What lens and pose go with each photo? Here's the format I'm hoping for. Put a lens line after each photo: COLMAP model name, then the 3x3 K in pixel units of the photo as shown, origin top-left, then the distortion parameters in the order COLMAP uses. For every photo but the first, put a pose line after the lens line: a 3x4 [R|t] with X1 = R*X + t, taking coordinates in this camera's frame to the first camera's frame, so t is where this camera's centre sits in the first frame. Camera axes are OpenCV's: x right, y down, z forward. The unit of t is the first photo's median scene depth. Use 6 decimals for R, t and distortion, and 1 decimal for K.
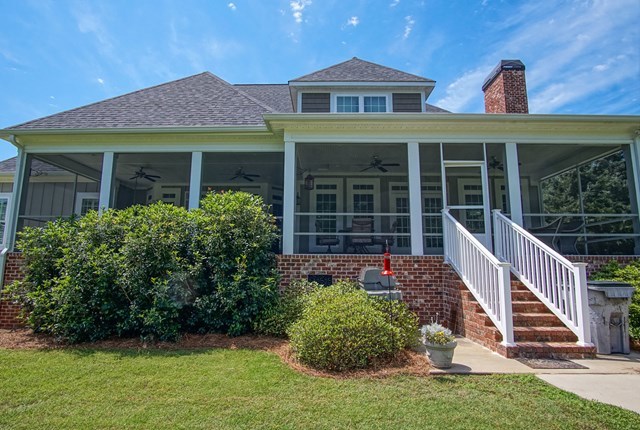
lens RADIAL K [[348.3, 0, 320.0], [0, 348.3, 215.0], [0, 0, 1]] dist [-0.028923, 0.000171]
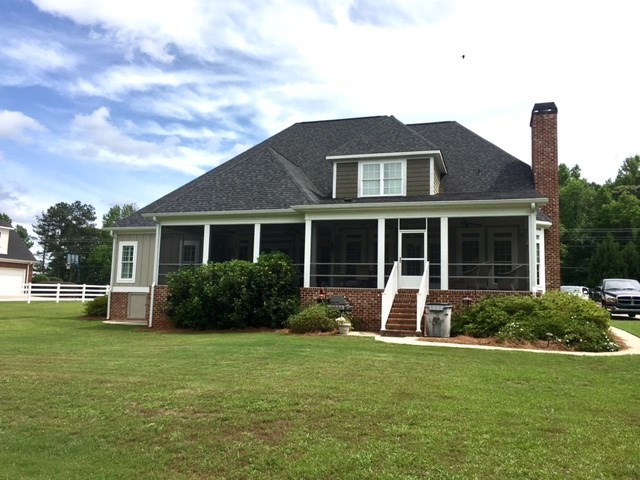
lens RADIAL K [[520.6, 0, 320.0], [0, 520.6, 240.0], [0, 0, 1]] dist [0.051782, 0.001752]
pose [[0.960792, -0.013927, -0.276920, 0.671338], [0.019959, 0.999621, 0.018975, -0.164369], [0.276551, -0.023758, 0.960706, -1.411995]]
